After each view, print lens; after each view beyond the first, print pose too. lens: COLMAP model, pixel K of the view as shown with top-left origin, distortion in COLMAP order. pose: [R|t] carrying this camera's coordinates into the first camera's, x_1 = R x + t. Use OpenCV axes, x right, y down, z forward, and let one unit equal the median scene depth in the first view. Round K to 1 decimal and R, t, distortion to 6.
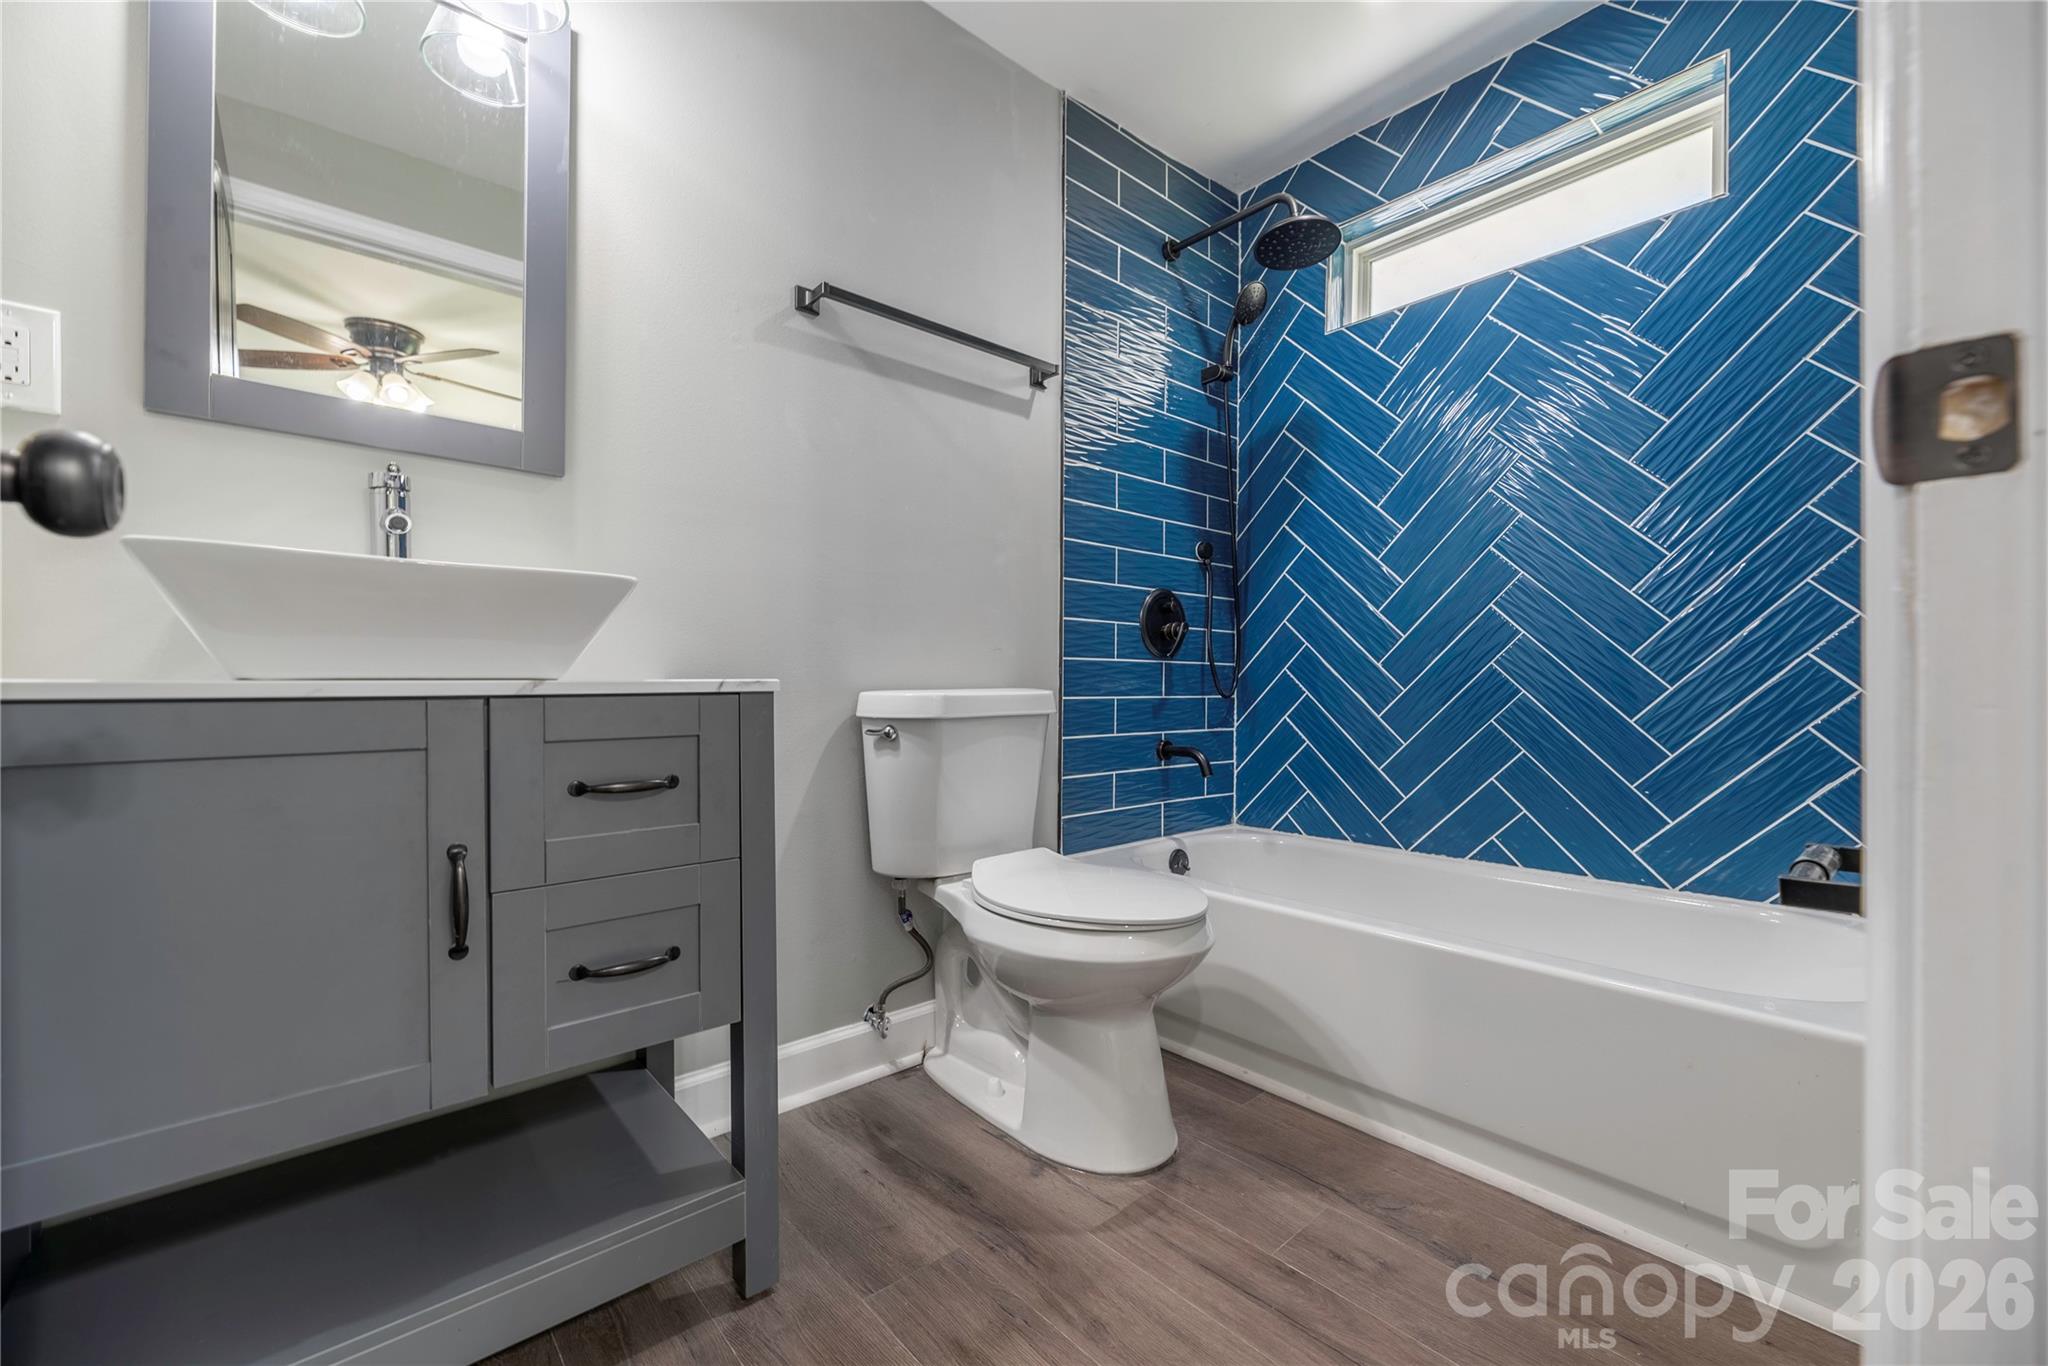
lens RADIAL K [[833.8, 0, 1021.5], [0, 833.8, 683.4], [0, 0, 1]] dist [-0.001028, -0.000062]
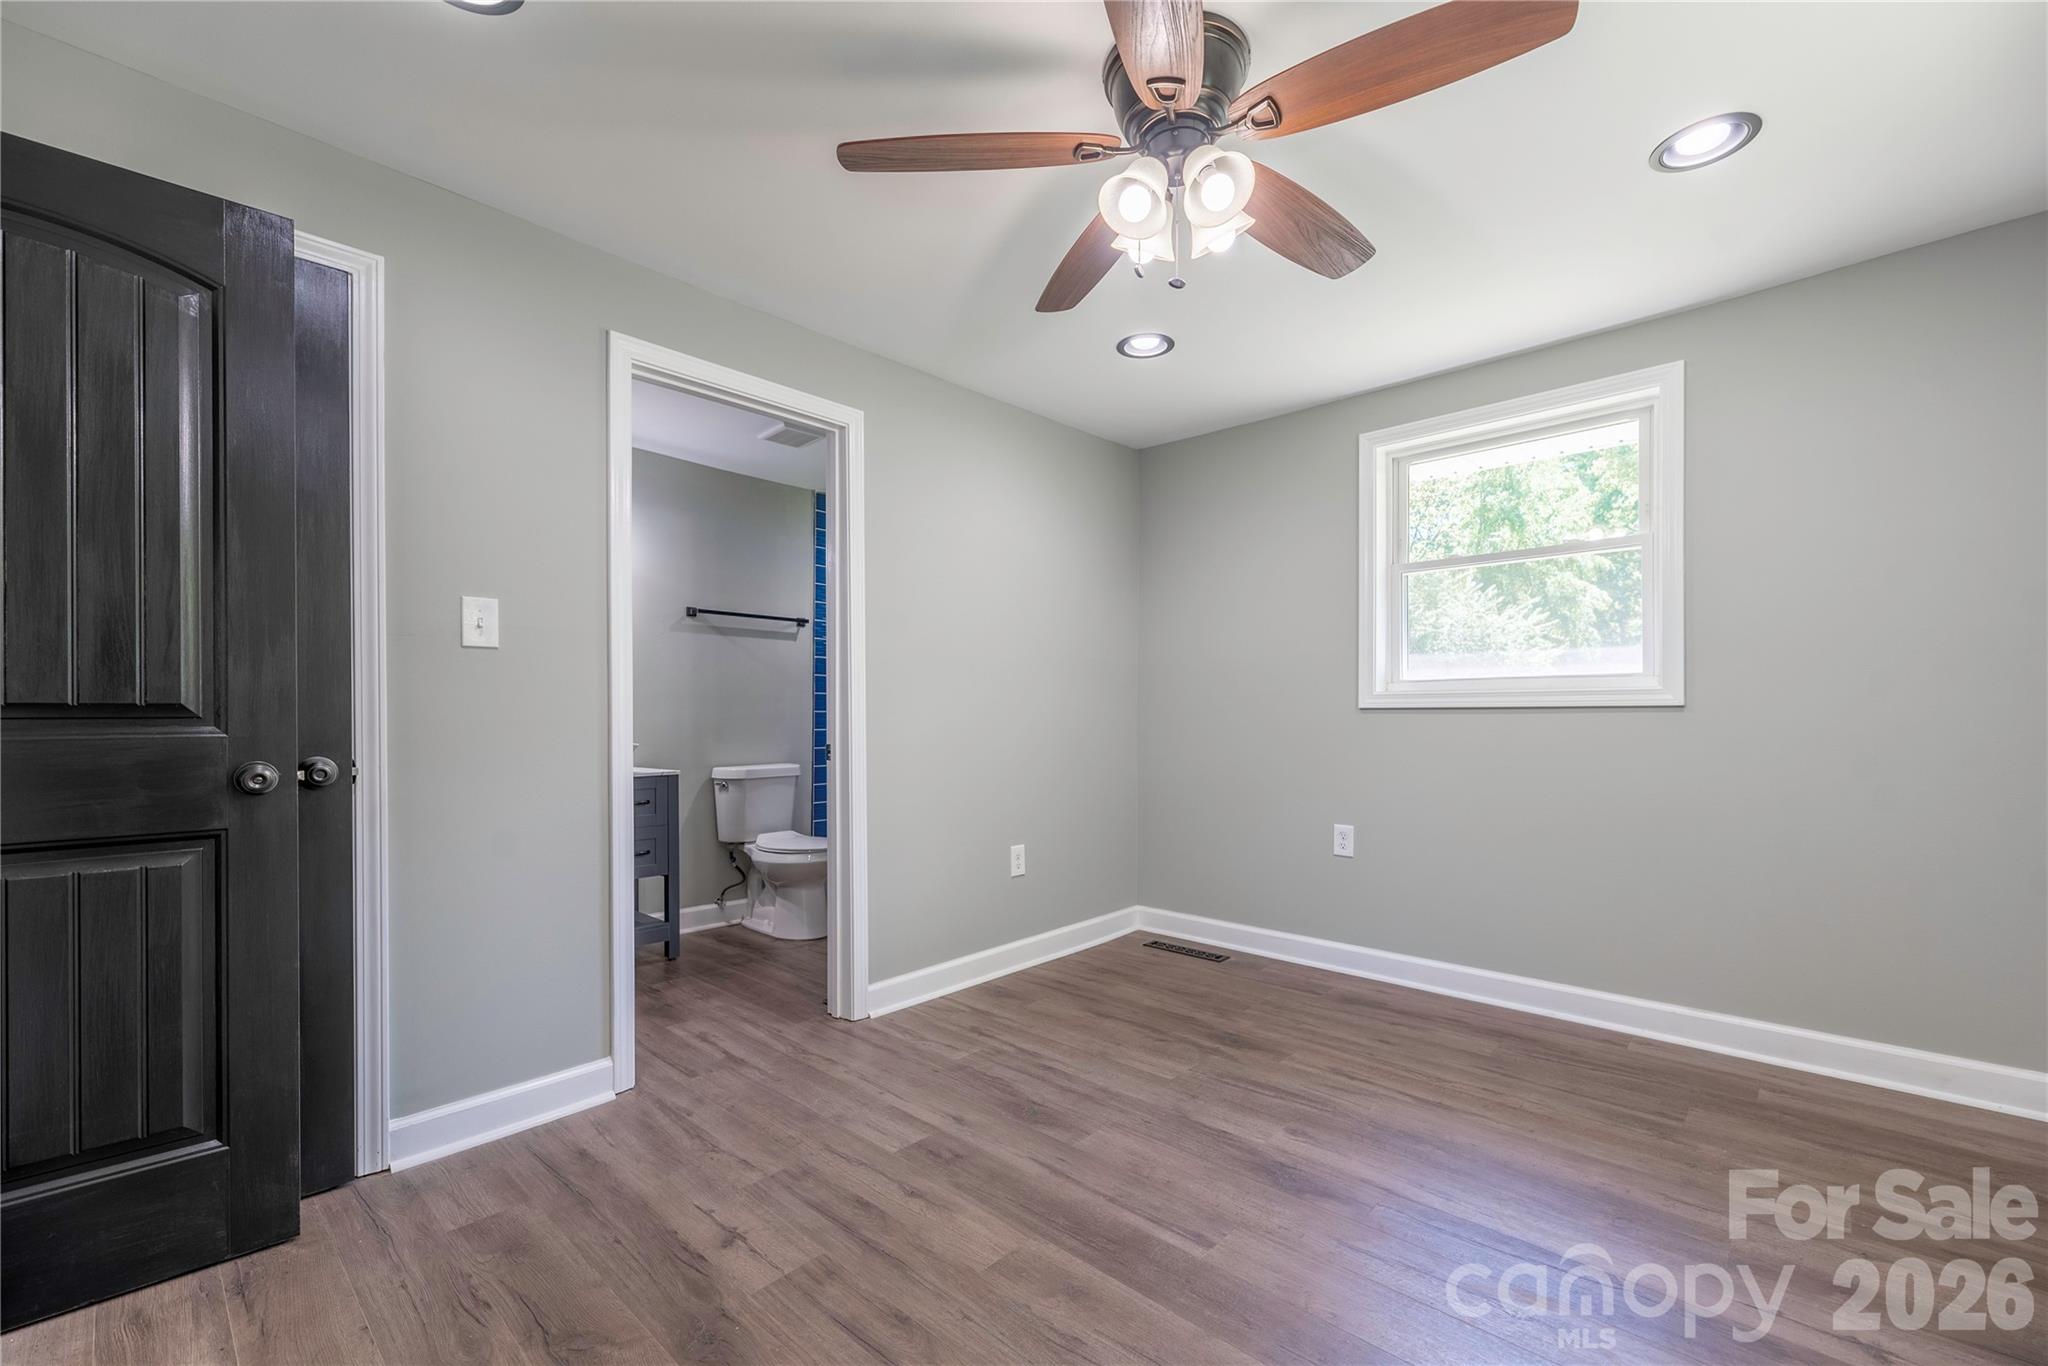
lens RADIAL K [[833.8, 0, 1017.1], [0, 833.8, 719.9], [0, 0, 1]] dist [-0.001028, -0.000062]
pose [[0.994171, 0.002604, 0.107787, 0.418804], [-0.002528, 0.999996, -0.000838, -0.127145], [-0.107789, 0.000561, 0.994174, -1.496852]]
